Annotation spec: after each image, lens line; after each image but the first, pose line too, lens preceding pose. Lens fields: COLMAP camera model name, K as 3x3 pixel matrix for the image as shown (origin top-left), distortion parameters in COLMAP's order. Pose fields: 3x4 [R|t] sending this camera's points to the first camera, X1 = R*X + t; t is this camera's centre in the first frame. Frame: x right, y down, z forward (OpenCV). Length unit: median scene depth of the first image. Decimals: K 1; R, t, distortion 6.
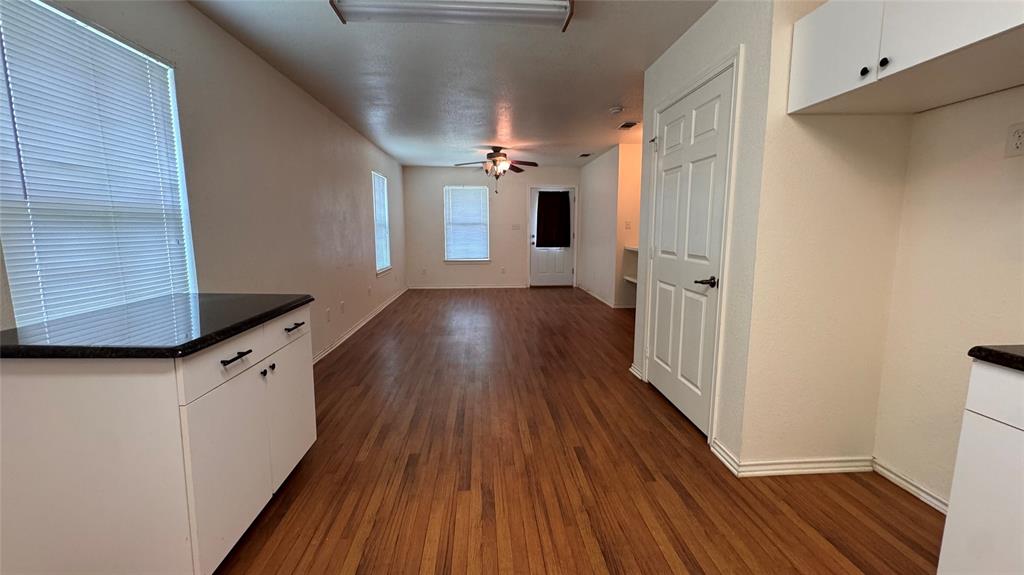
lens RADIAL K [[409.7, 0, 511.3], [0, 409.7, 287.2], [0, 0, 1]] dist [-0.001885, -0.000545]
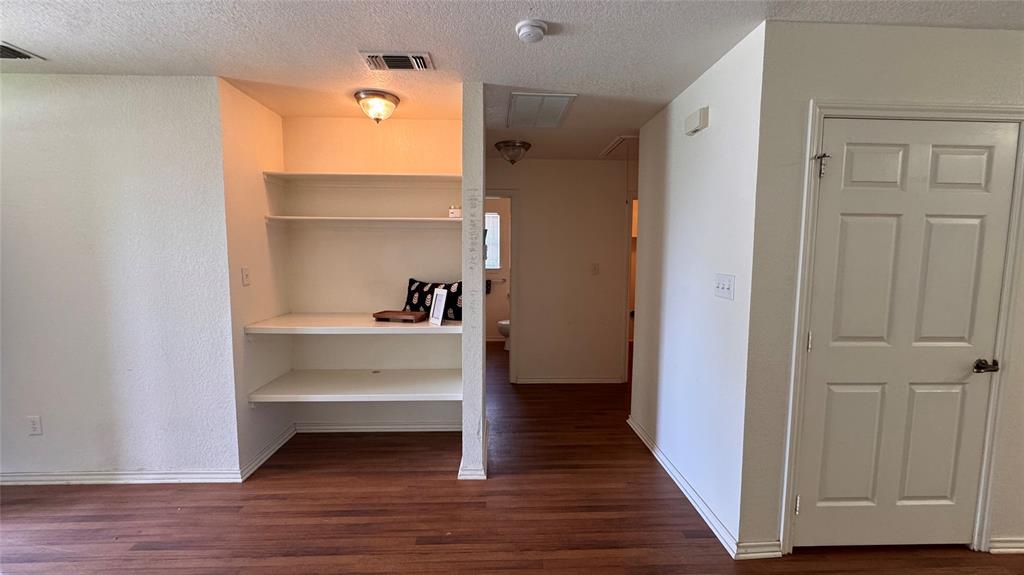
lens RADIAL K [[409.7, 0, 516.5], [0, 409.7, 293.0], [0, 0, 1]] dist [-0.001885, -0.000545]
pose [[0.025514, -0.078705, 0.996571, -0.352571], [0.133921, 0.988179, 0.074614, -0.343879], [-0.990664, 0.131558, 0.035753, 1.855535]]
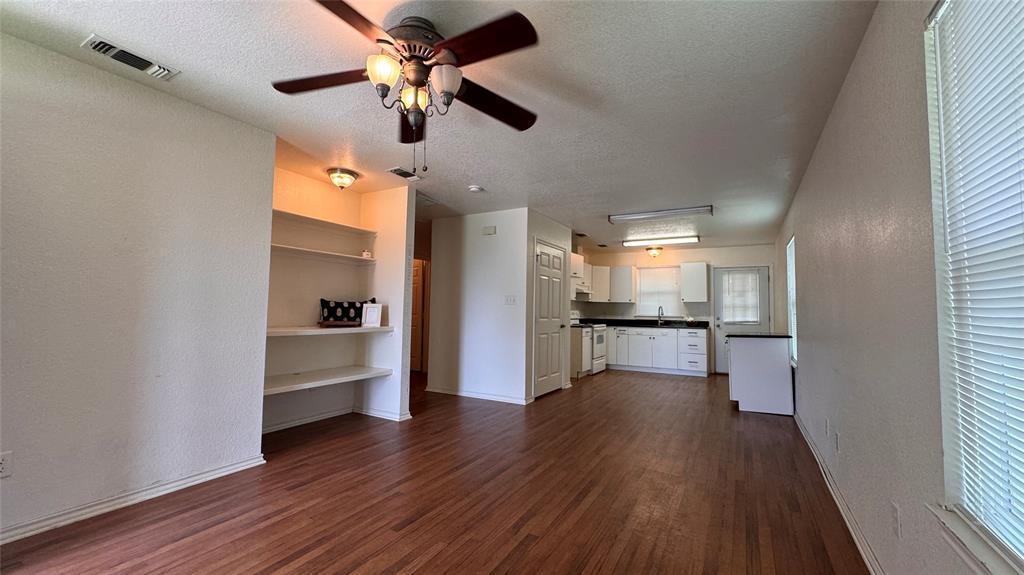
lens RADIAL K [[409.7, 0, 511.7], [0, 409.7, 288.3], [0, 0, 1]] dist [-0.001885, -0.000545]
pose [[-0.833866, 0.019733, 0.551614, -0.685700], [0.065692, 0.995806, 0.063684, -0.436584], [-0.548044, 0.089341, -0.831665, 3.274713]]
